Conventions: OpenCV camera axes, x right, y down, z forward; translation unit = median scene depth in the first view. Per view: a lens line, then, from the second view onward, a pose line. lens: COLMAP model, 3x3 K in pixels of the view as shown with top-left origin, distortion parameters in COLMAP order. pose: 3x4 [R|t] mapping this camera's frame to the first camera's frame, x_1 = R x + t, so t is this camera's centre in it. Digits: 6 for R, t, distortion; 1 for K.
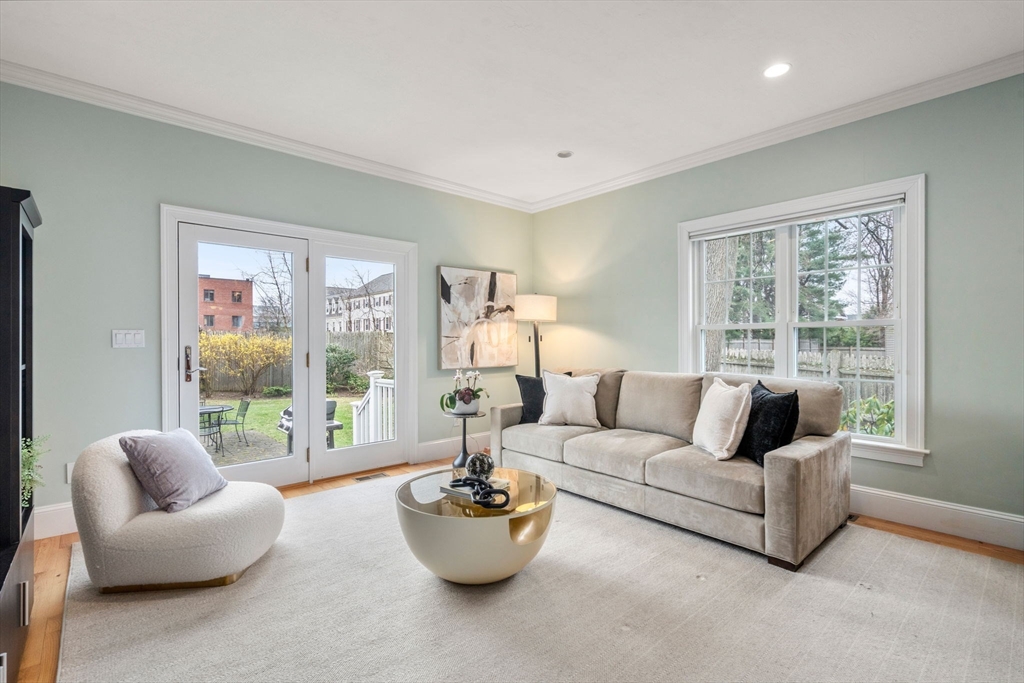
lens RADIAL K [[470.0, 0, 512.3], [0, 470.0, 335.3], [0, 0, 1]] dist [-0.002462, 0.000752]
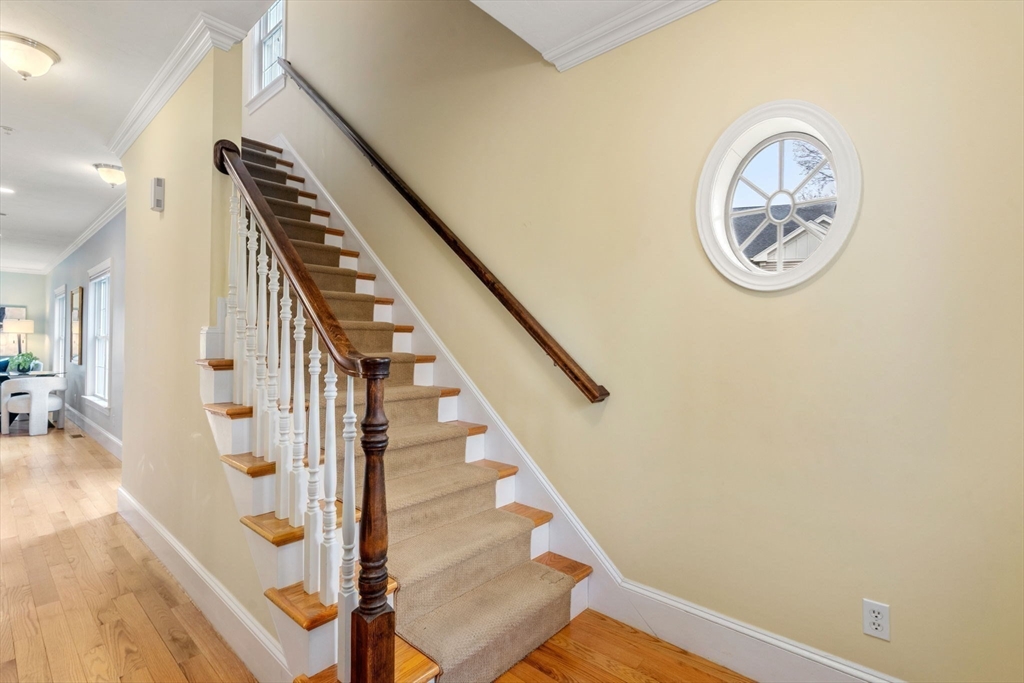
lens RADIAL K [[470.0, 0, 512.0], [0, 470.0, 340.7], [0, 0, 1]] dist [-0.002462, 0.000752]
pose [[0.991416, 0.016535, 0.129696, 1.889646], [-0.017221, 0.999843, 0.004172, -0.042019], [-0.129606, -0.006369, 0.991545, -1.252863]]
